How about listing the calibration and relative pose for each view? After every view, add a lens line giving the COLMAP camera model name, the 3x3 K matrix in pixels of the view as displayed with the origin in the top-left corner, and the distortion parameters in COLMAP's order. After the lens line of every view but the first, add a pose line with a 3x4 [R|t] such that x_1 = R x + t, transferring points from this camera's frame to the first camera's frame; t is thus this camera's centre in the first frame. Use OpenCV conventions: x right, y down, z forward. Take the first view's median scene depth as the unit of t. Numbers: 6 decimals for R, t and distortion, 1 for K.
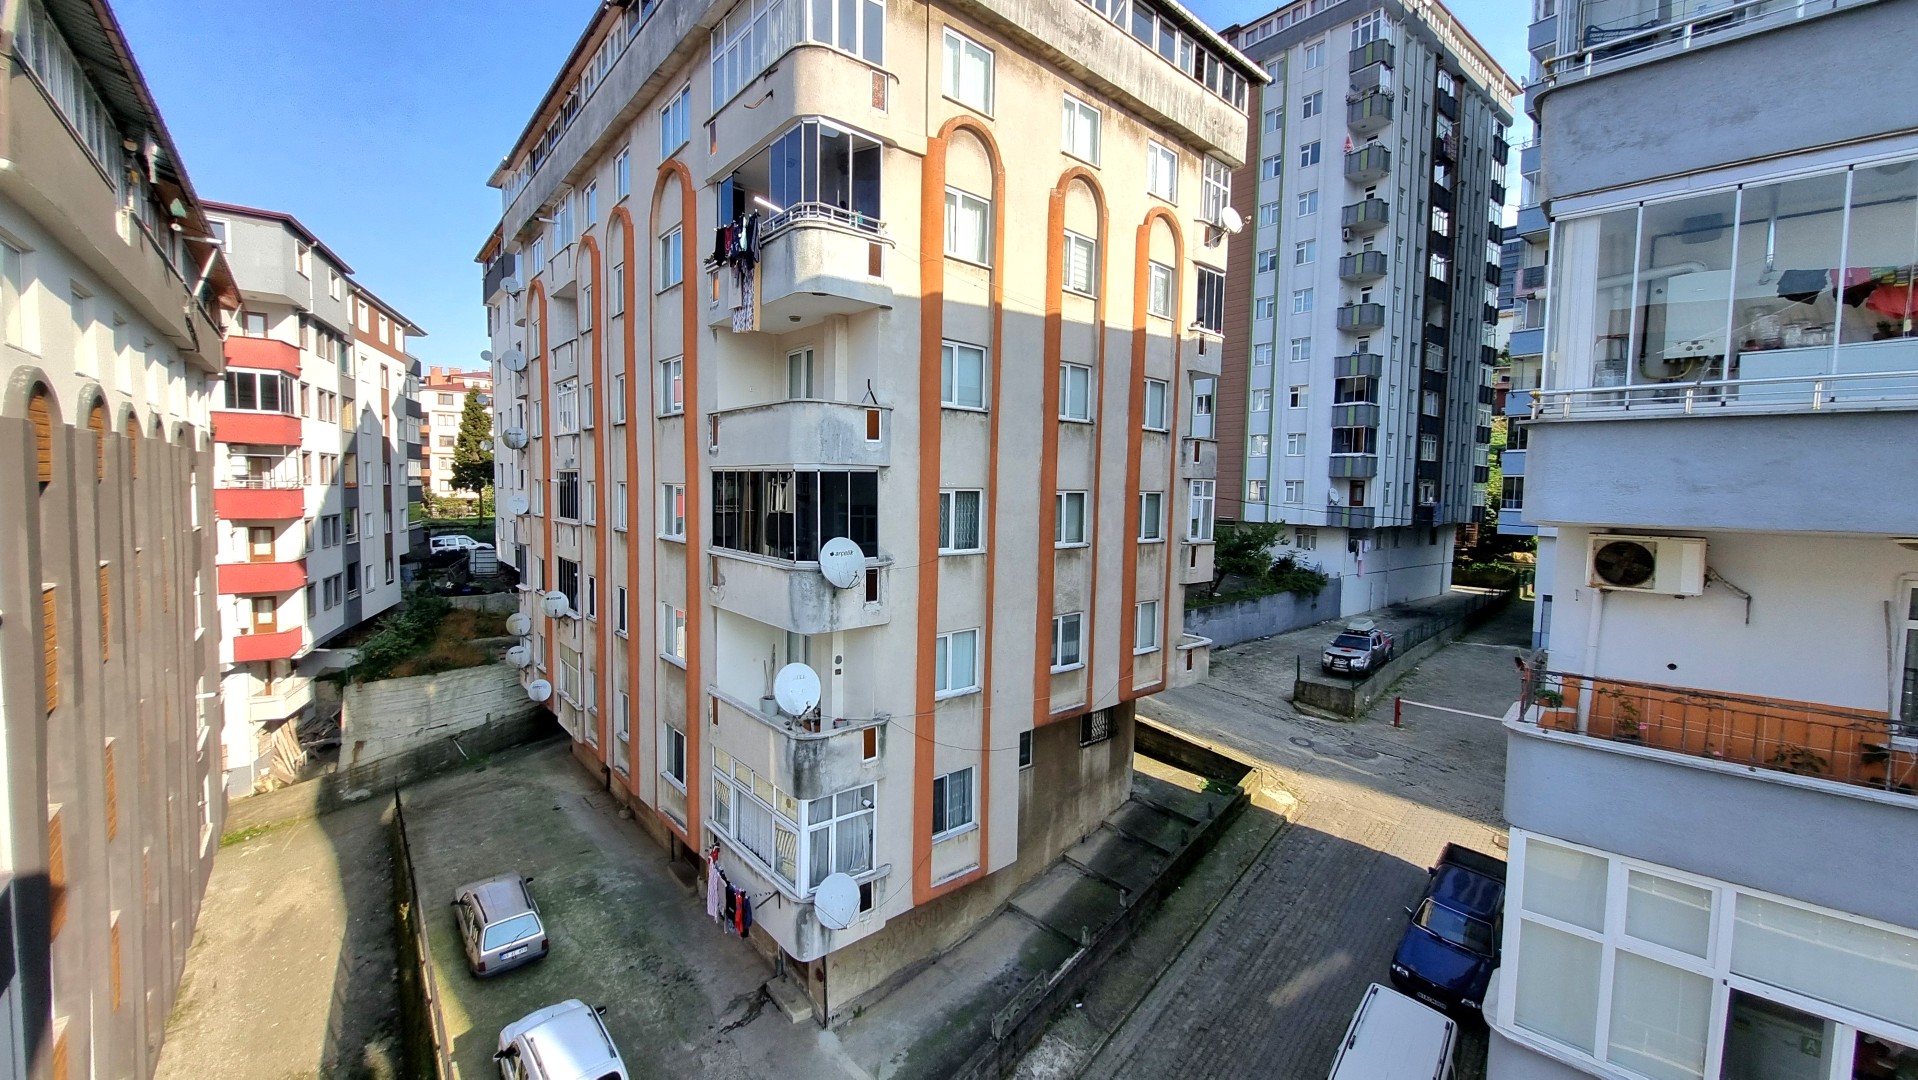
lens RADIAL K [[752.2, 0, 929.8], [0, 752.2, 528.6], [0, 0, 1]] dist [0.002494, -0.000247]
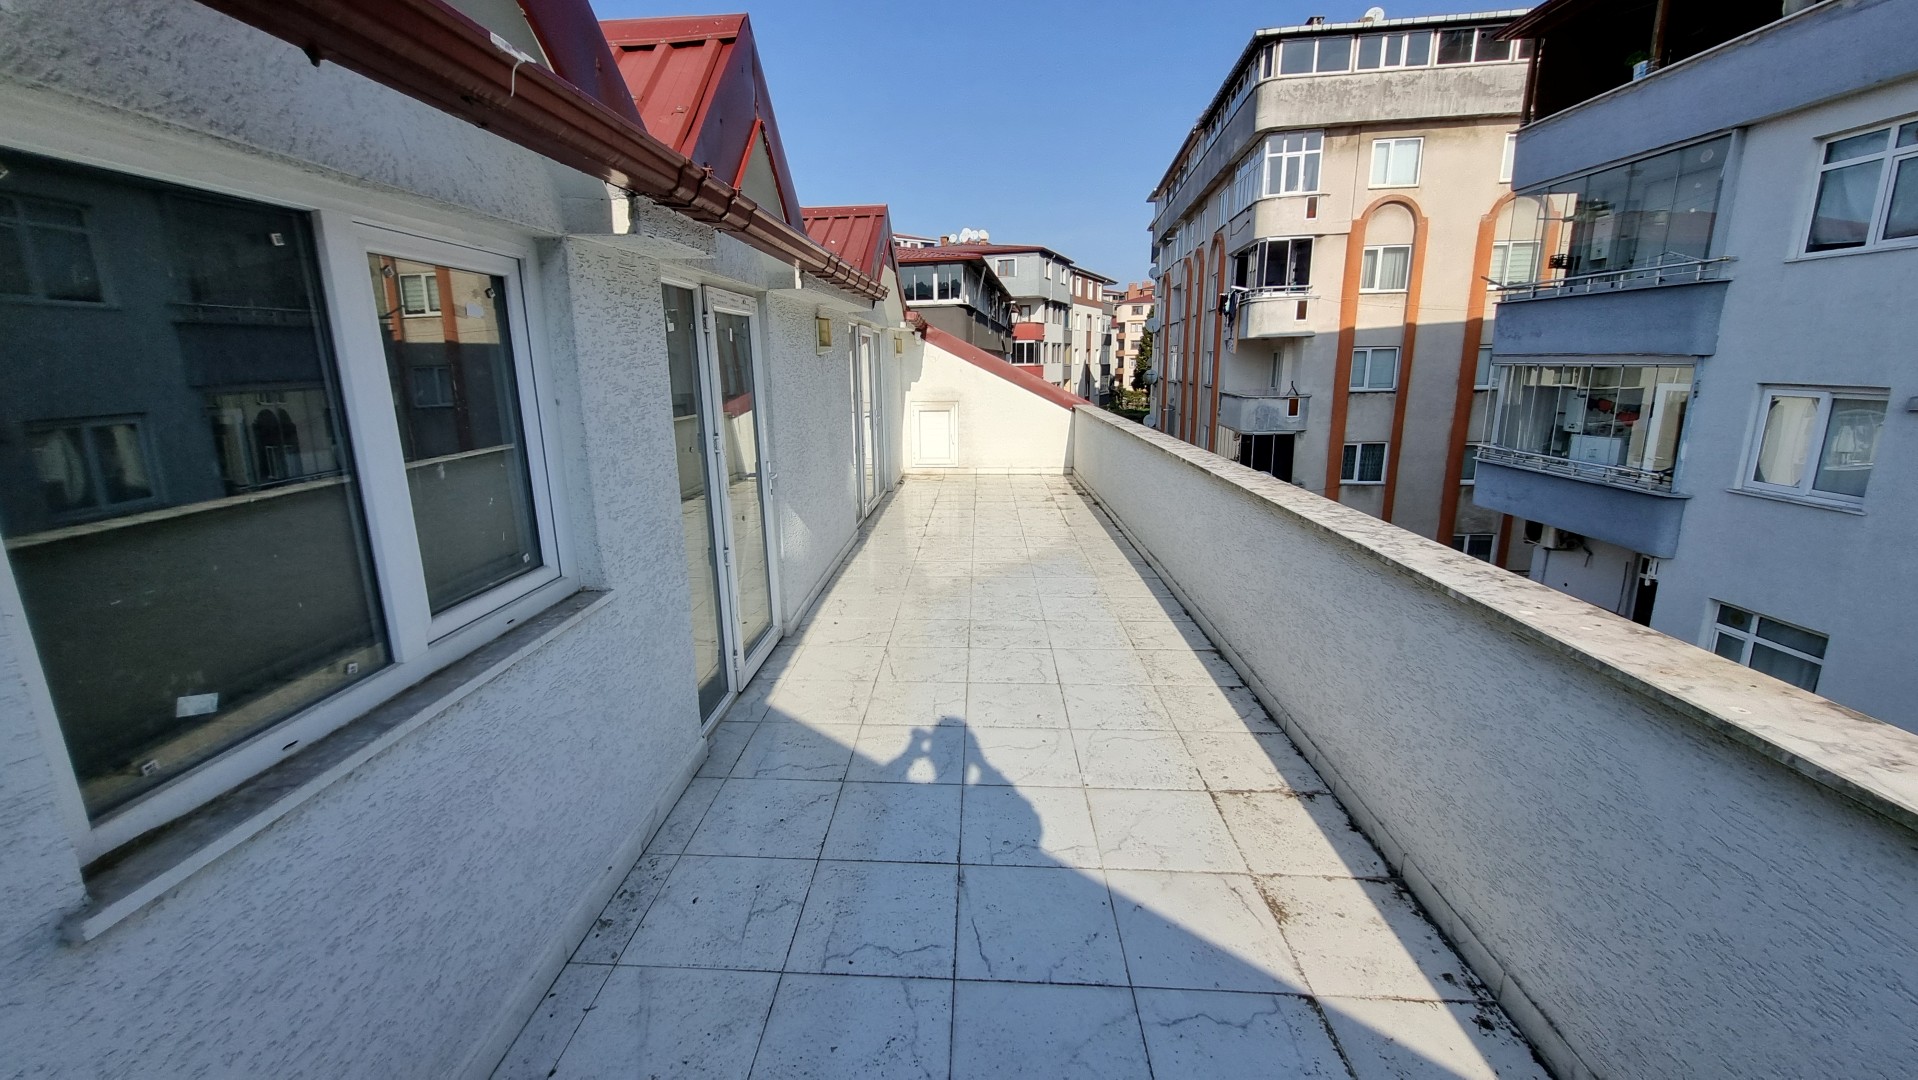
lens RADIAL K [[760.0, 0, 920.6], [0, 760.0, 537.8], [0, 0, 1]] dist [-0.000912, -0.000539]
pose [[0.655716, 0.140972, -0.741730, 0.569644], [-0.009949, 0.983942, 0.178211, -0.117225], [0.754942, -0.109476, 0.646589, -0.662309]]
